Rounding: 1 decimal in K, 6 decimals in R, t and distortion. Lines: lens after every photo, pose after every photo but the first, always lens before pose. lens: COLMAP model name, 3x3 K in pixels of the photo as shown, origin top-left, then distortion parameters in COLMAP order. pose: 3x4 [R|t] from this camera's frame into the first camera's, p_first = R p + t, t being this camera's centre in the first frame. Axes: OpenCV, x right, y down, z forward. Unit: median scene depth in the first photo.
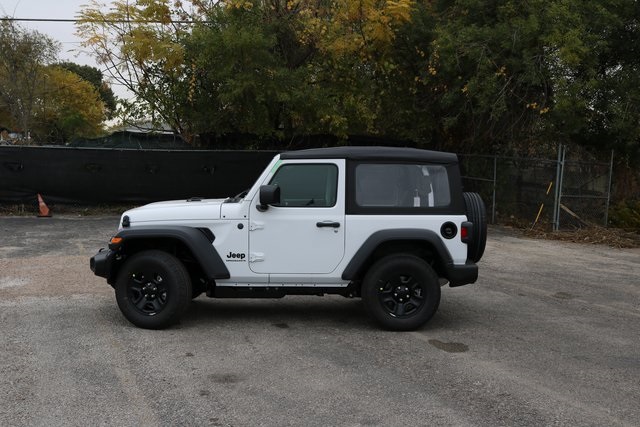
lens RADIAL K [[765.9, 0, 312.7], [0, 765.9, 213.0], [0, 0, 1]] dist [-0.089892, 0.040190]
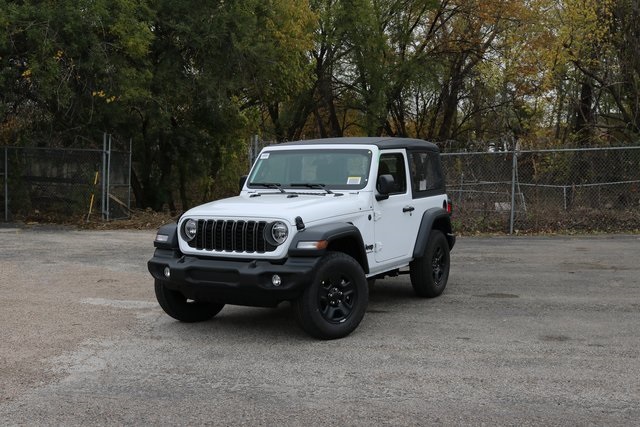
lens RADIAL K [[812.7, 0, 320.0], [0, 812.7, 213.5], [0, 0, 1]] dist [-0.097615, -0.004543]
pose [[0.528420, -0.076145, 0.845561, -1.010627], [0.067732, 0.996576, 0.047416, -0.041534], [-0.846277, 0.032216, 0.531769, 0.491372]]
